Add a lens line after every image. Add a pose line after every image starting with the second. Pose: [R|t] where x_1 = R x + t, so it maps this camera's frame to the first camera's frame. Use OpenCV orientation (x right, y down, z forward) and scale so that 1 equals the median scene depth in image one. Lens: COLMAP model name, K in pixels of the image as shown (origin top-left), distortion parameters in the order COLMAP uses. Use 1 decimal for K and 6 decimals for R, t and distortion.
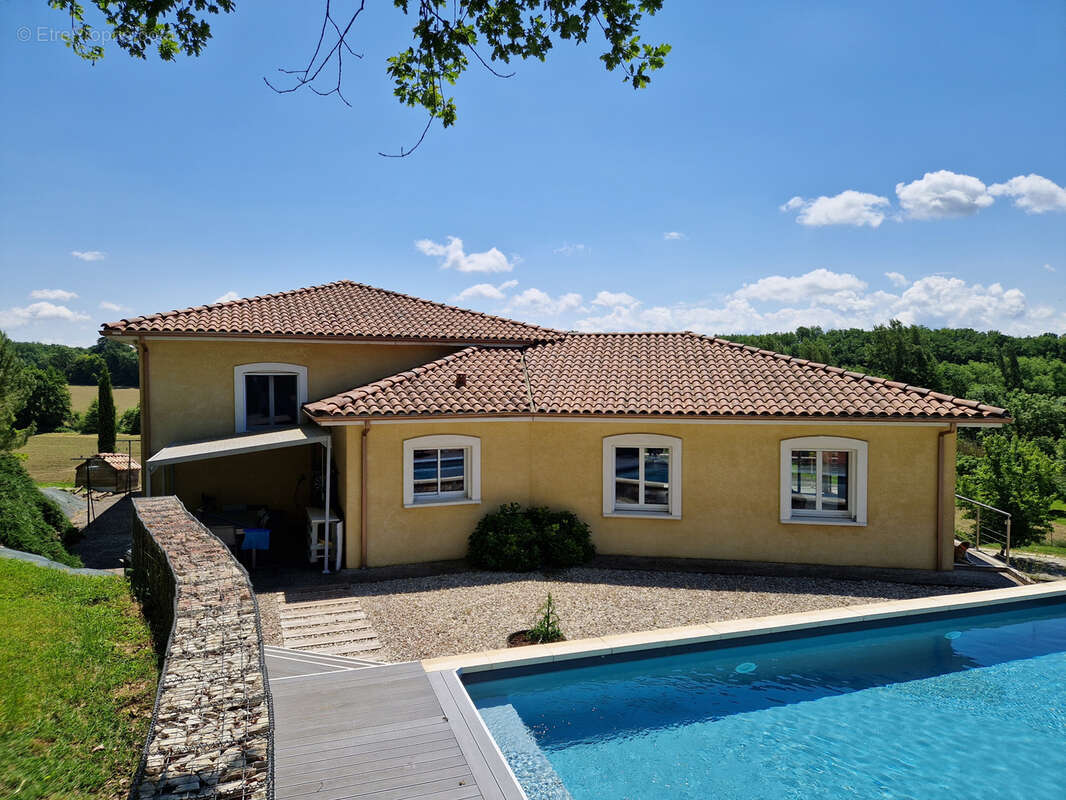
lens RADIAL K [[708.1, 0, 540.7], [0, 708.1, 414.2], [0, 0, 1]] dist [0.073015, -0.055108]
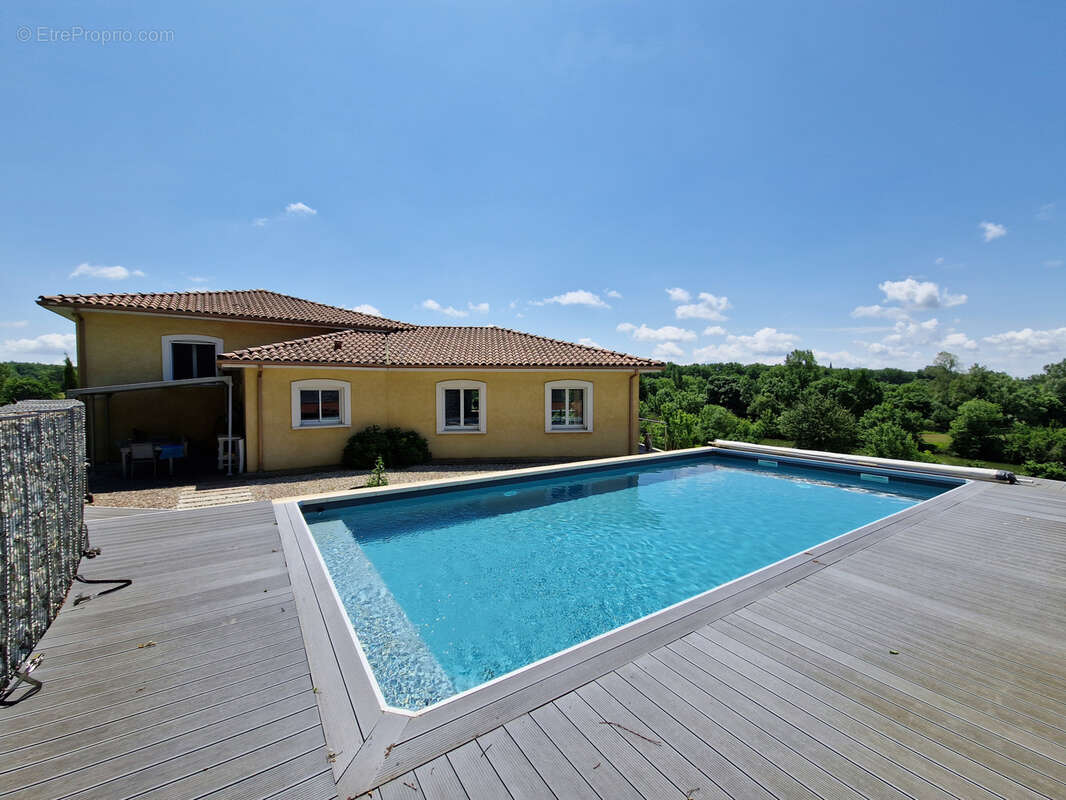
lens RADIAL K [[430.9, 0, 531.5], [0, 430.9, 407.2], [0, 0, 1]] dist [0.000076, 0.000122]
pose [[0.969736, -0.011147, 0.243902, 0.060967], [0.012860, 0.999903, -0.005432, 0.095335], [-0.243818, 0.008404, 0.969785, 0.041422]]
